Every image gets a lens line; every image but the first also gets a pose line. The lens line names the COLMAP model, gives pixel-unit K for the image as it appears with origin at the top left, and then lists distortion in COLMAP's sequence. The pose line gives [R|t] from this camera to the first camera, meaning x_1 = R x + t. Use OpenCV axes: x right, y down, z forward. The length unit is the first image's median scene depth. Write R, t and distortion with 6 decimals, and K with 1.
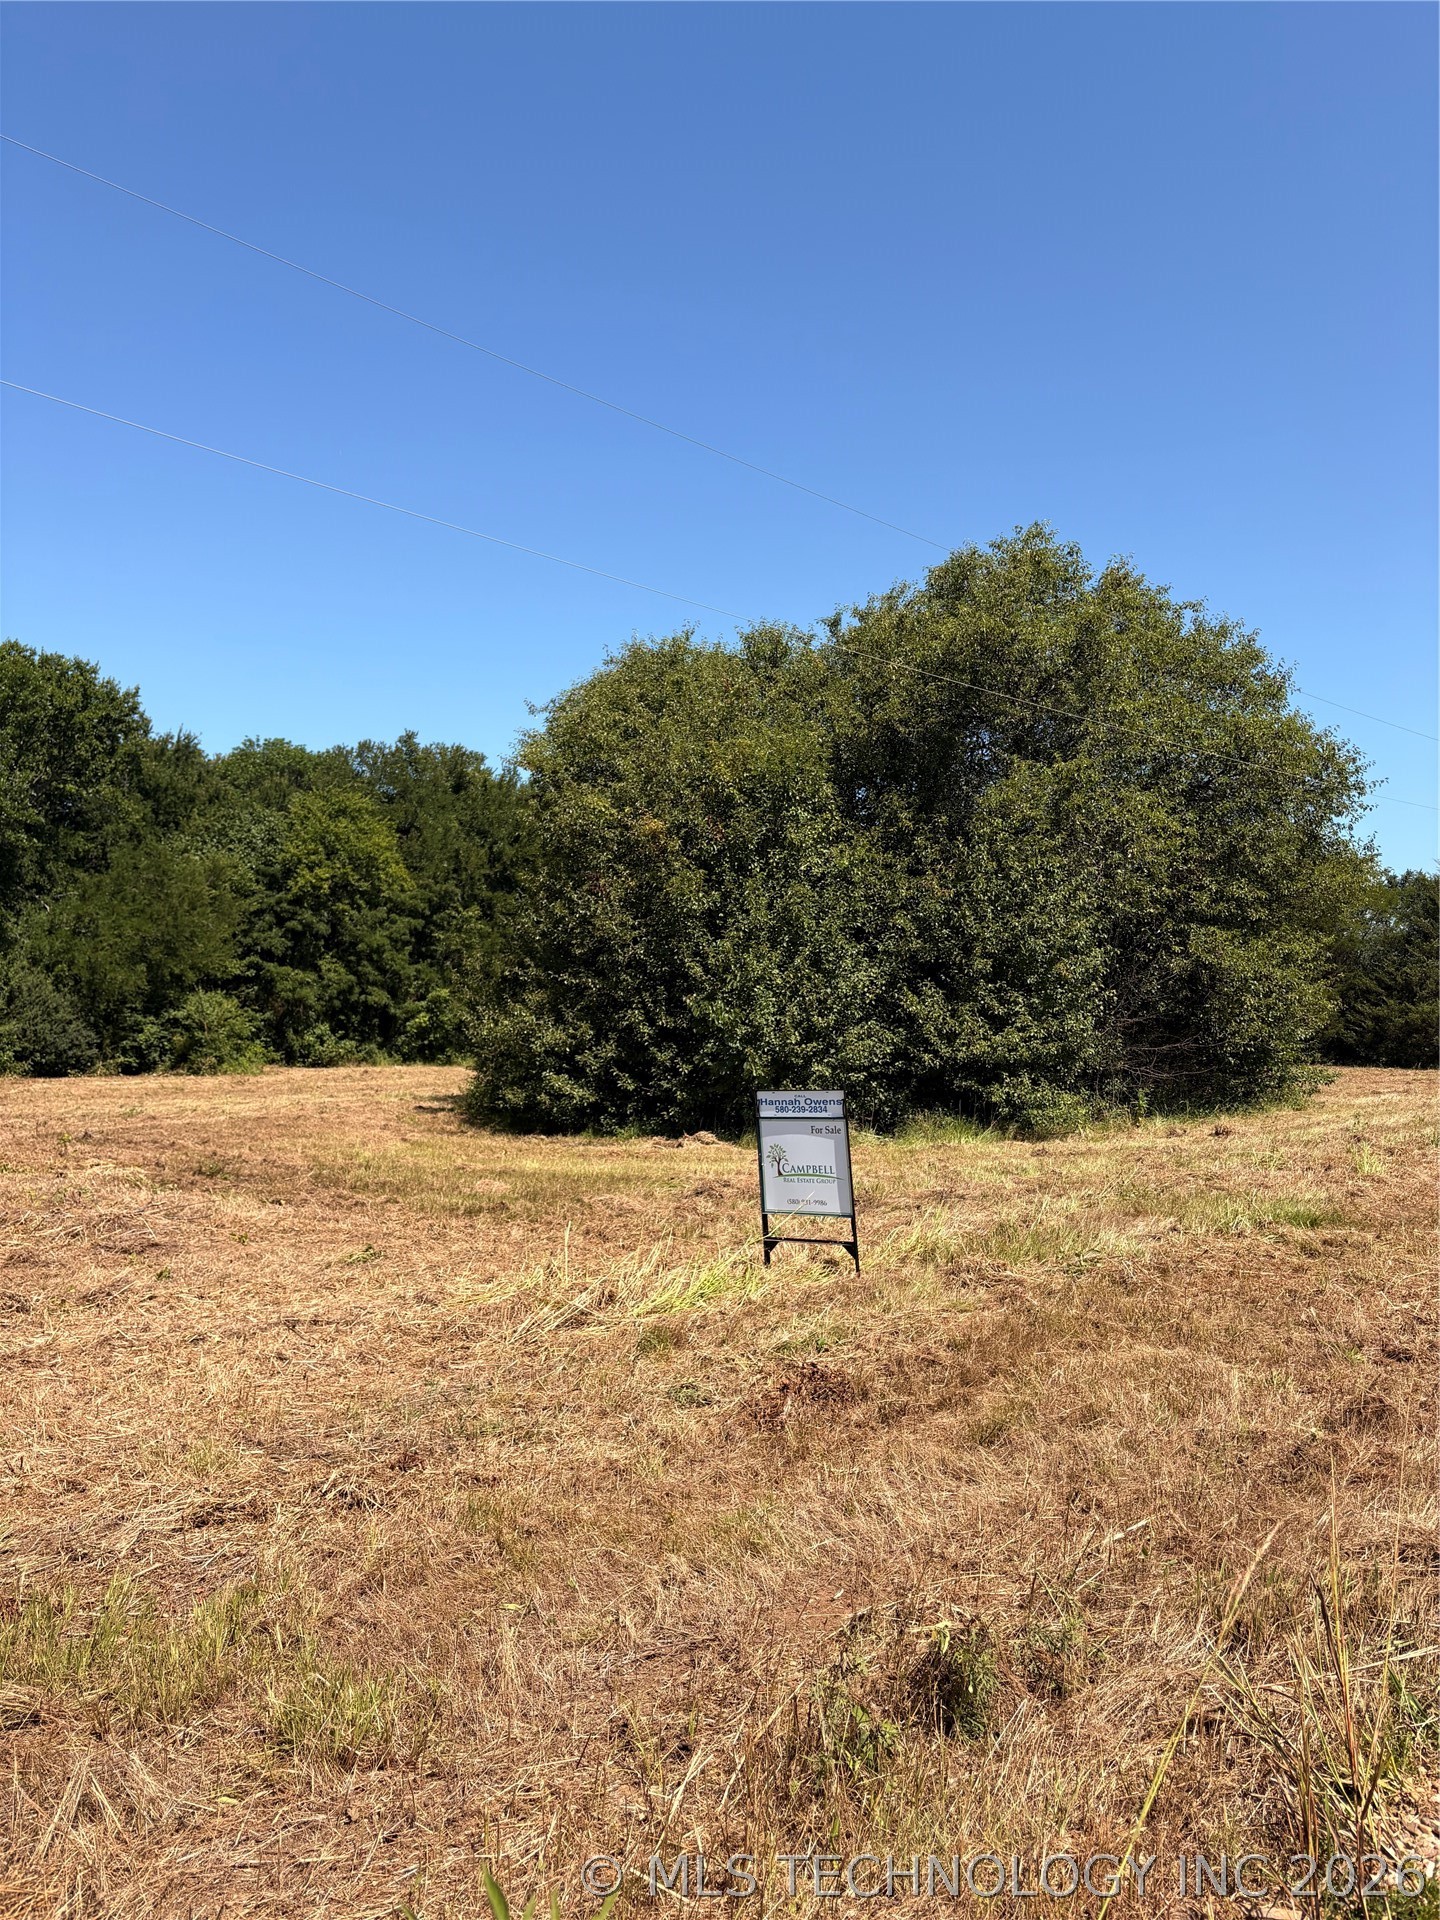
lens RADIAL K [[1460.7, 0, 710.1], [0, 1460.7, 949.7], [0, 0, 1]] dist [0.031864, -0.022450]
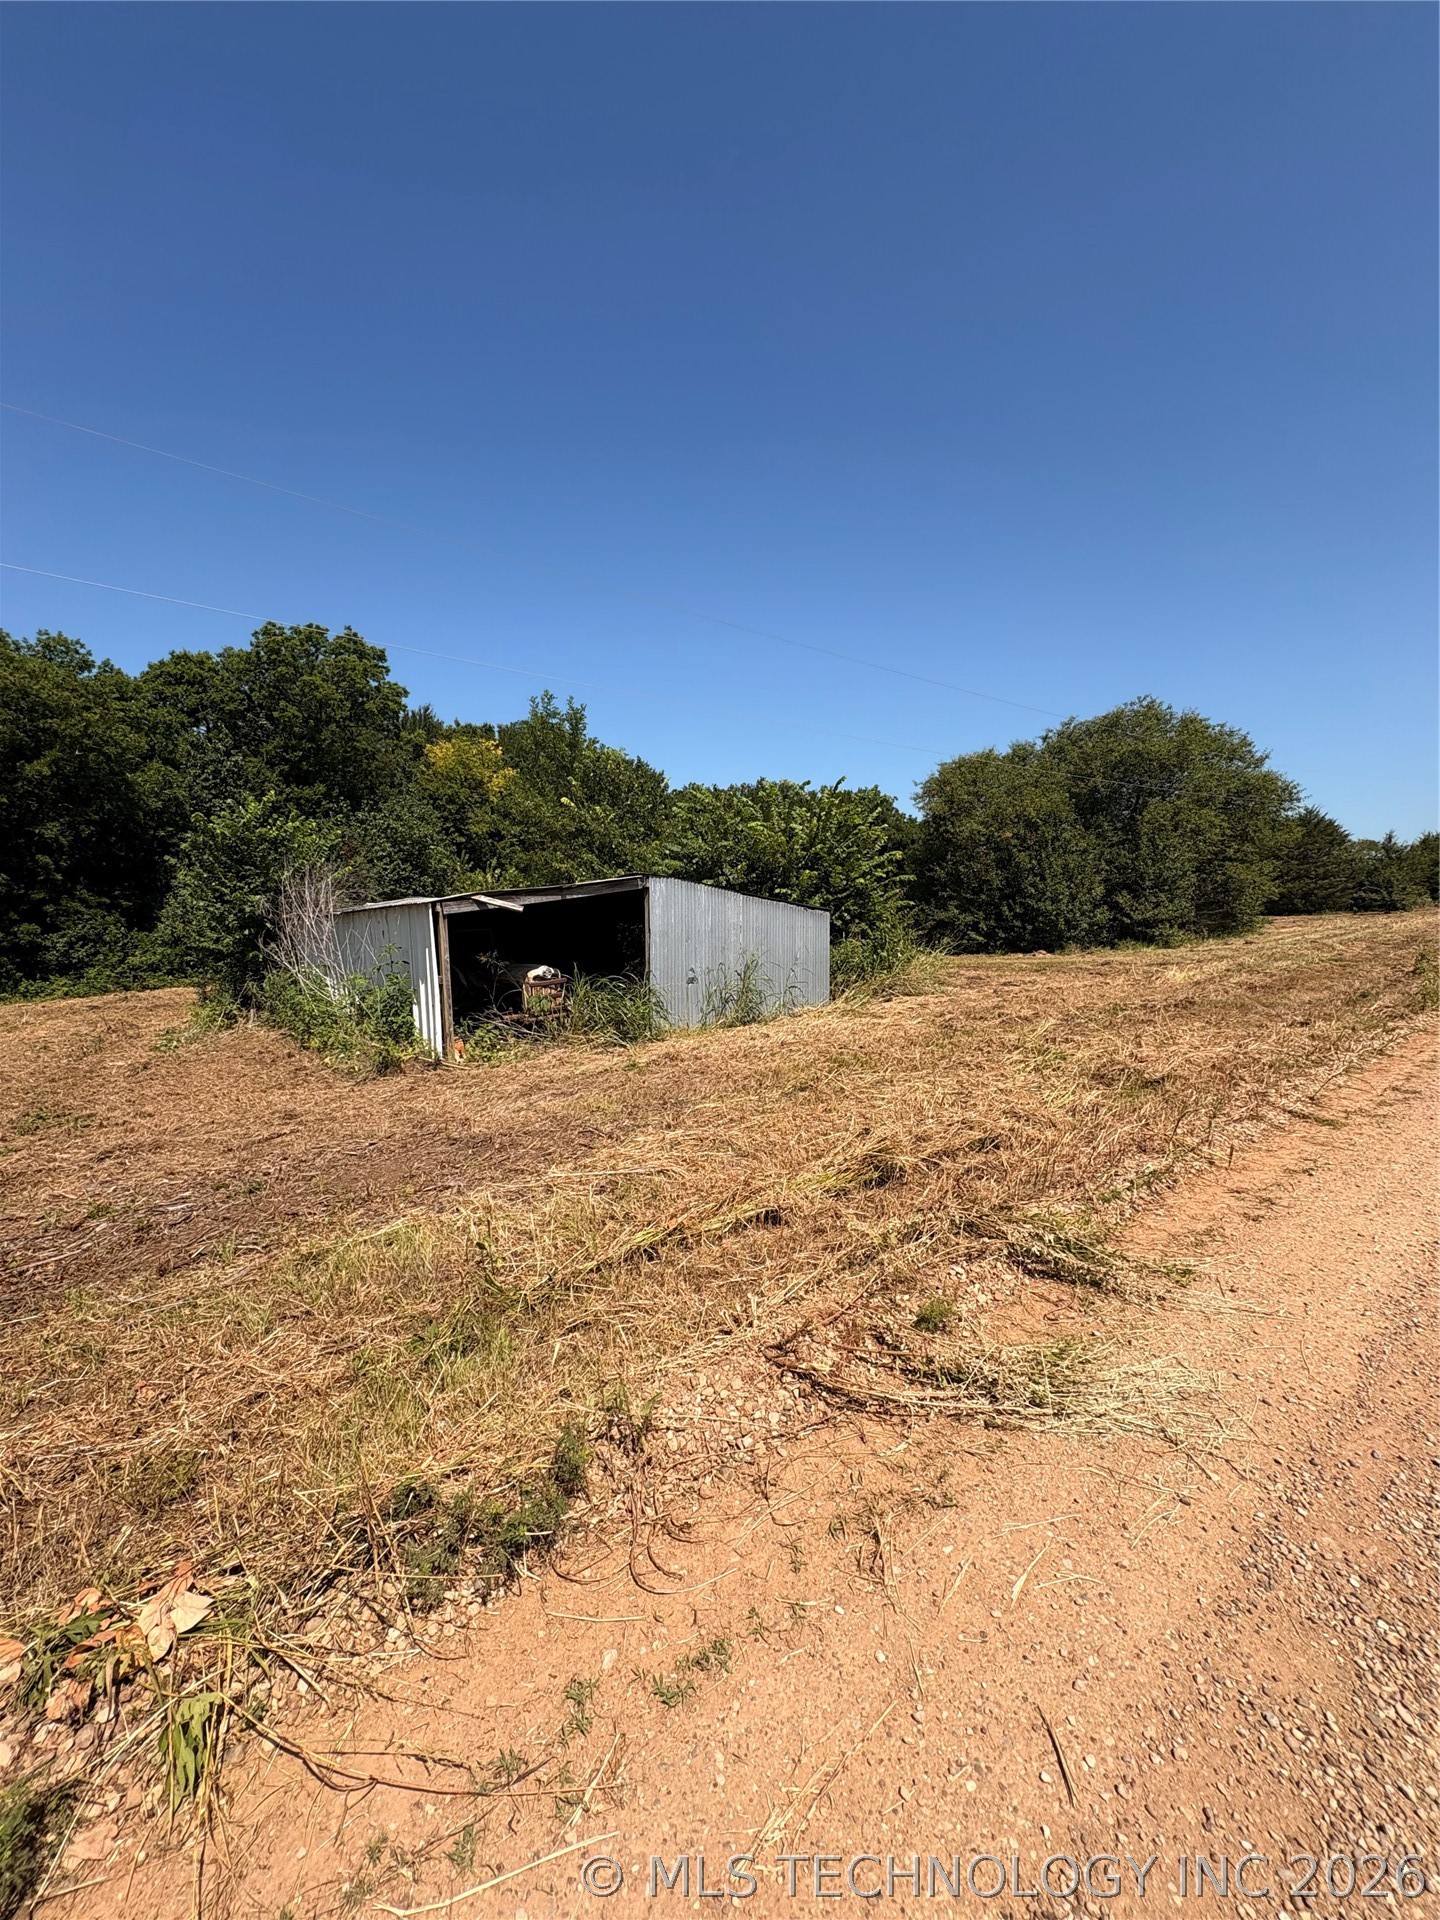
lens RADIAL K [[762.8, 0, 721.5], [0, 762.8, 958.6], [0, 0, 1]] dist [-0.000323, 0.000185]
pose [[0.986457, -0.033630, -0.160538, -0.230507], [0.051532, 0.992740, 0.108684, -0.028349], [0.155718, -0.115485, 0.981028, -0.309109]]
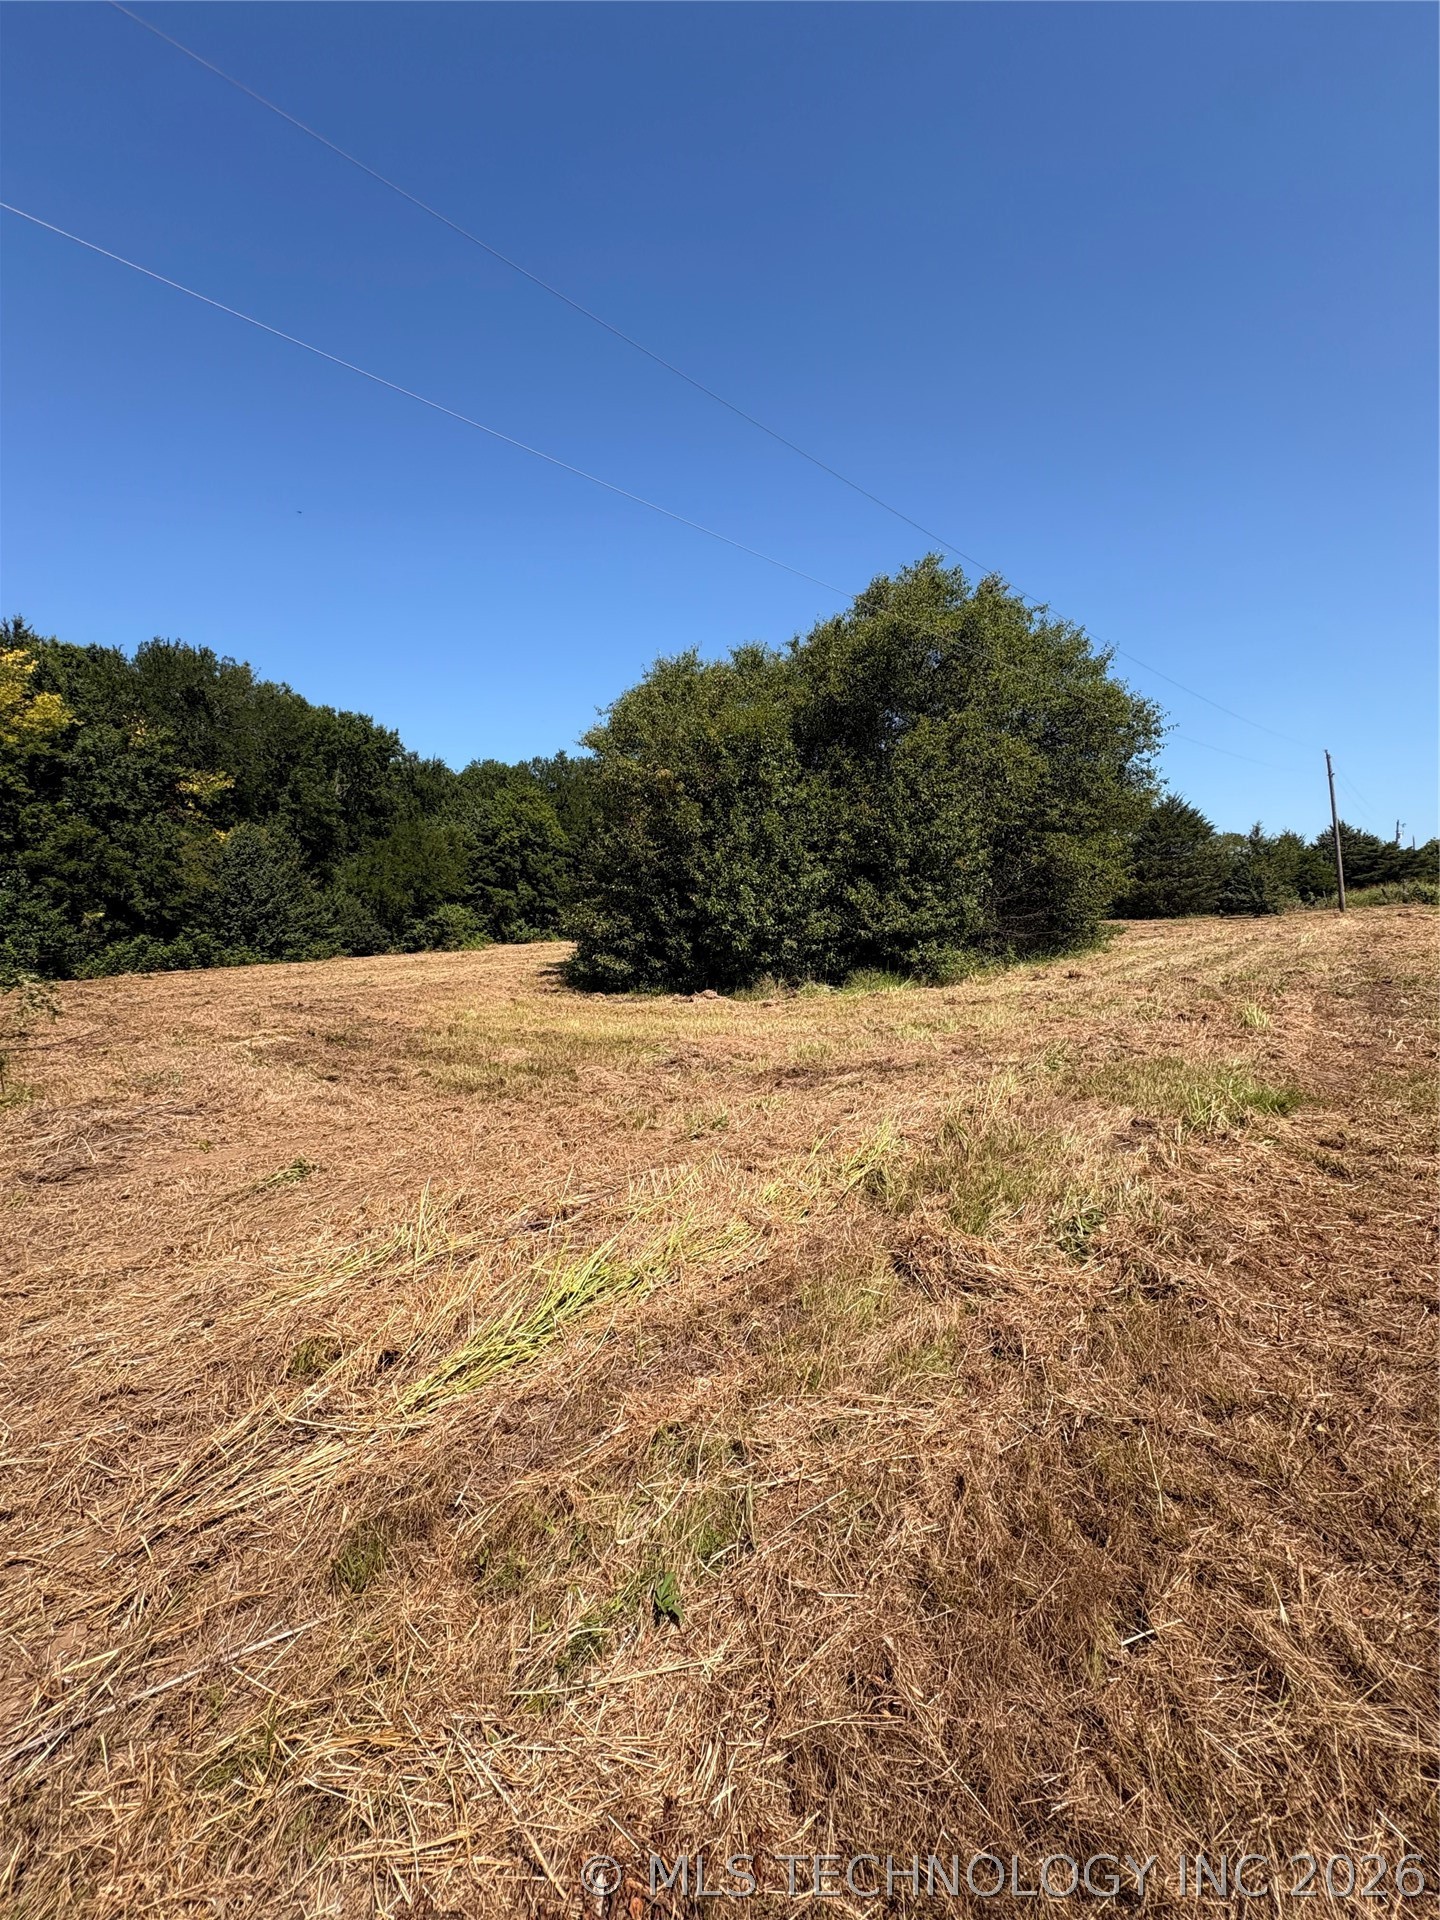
lens RADIAL K [[762.8, 0, 720.7], [0, 762.8, 958.7], [0, 0, 1]] dist [-0.000323, 0.000185]
pose [[0.998529, -0.039048, -0.037630, 0.024152], [0.043096, 0.992596, 0.113560, 0.006632], [0.032917, -0.115015, 0.992818, 0.169157]]
